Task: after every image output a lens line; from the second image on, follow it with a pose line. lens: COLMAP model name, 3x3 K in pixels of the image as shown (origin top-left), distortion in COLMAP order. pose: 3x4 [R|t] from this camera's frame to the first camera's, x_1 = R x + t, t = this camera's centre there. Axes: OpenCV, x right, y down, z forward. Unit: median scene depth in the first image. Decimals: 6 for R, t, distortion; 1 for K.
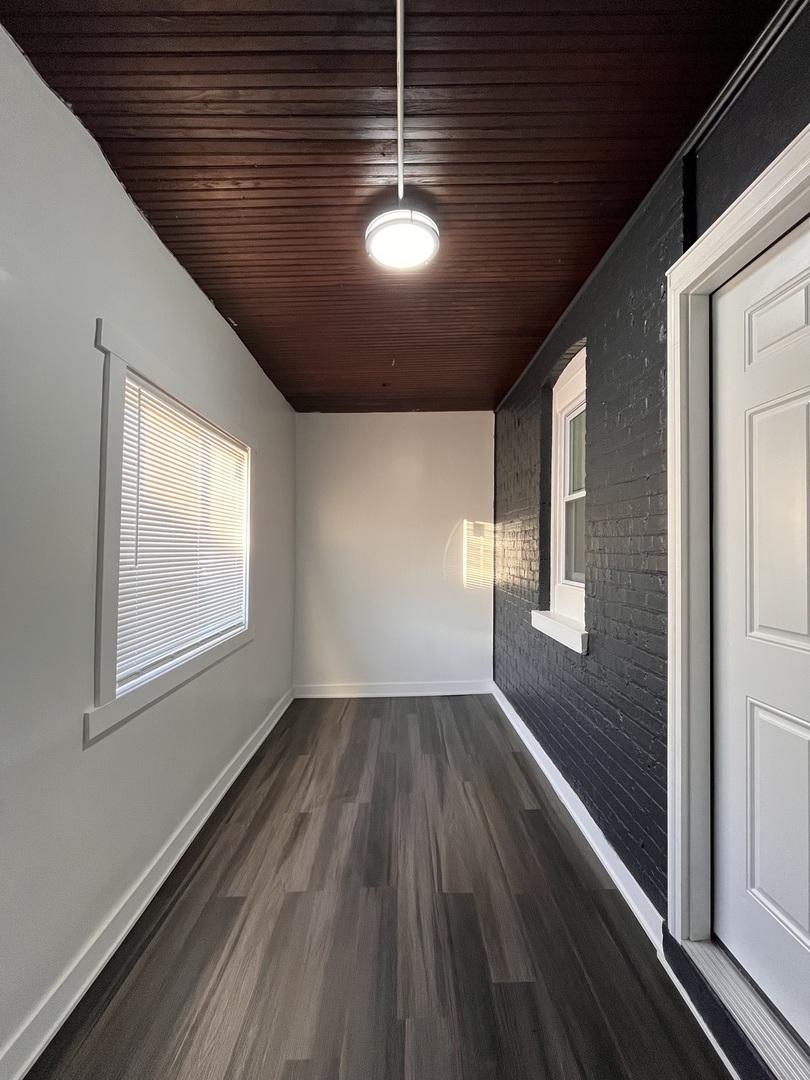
lens RADIAL K [[434.6, 0, 405.0], [0, 434.6, 540.0], [0, 0, 1]] dist [0.000930, -0.000195]
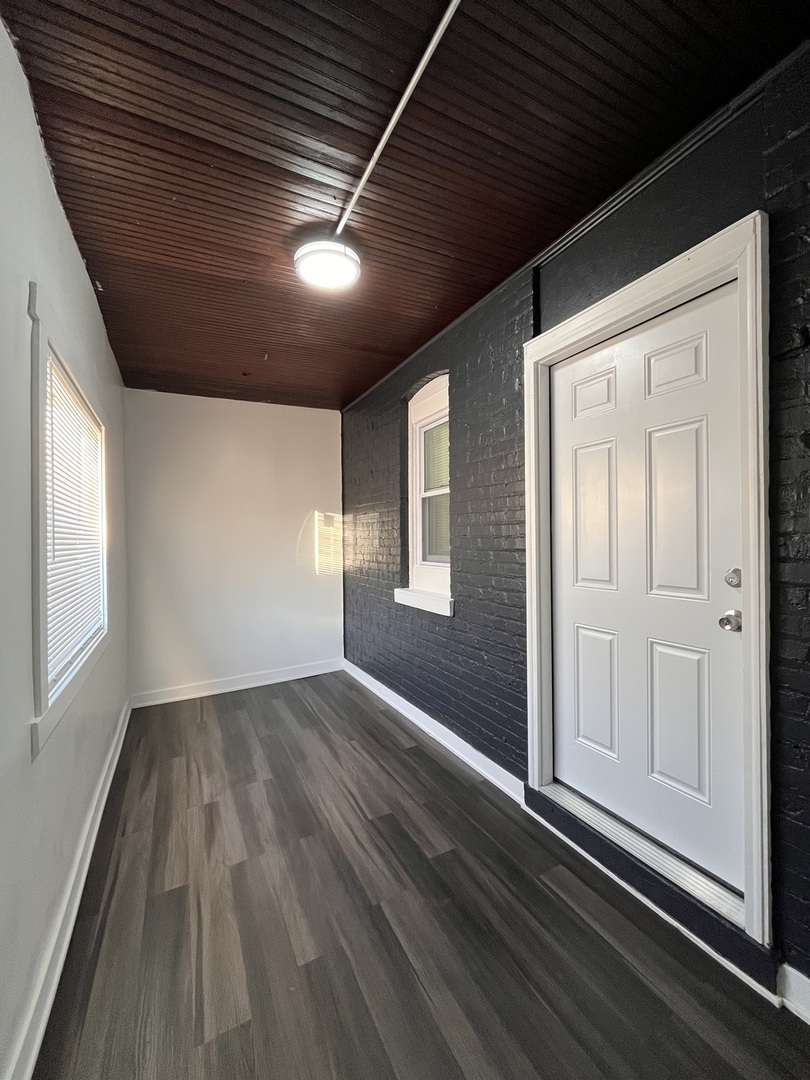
lens RADIAL K [[434.6, 0, 405.0], [0, 434.6, 540.0], [0, 0, 1]] dist [0.000930, -0.000195]
pose [[0.894242, -0.019505, 0.447159, -0.219229], [0.010289, 0.999682, 0.023029, 0.002301], [-0.447466, -0.015993, 0.894158, -0.072757]]
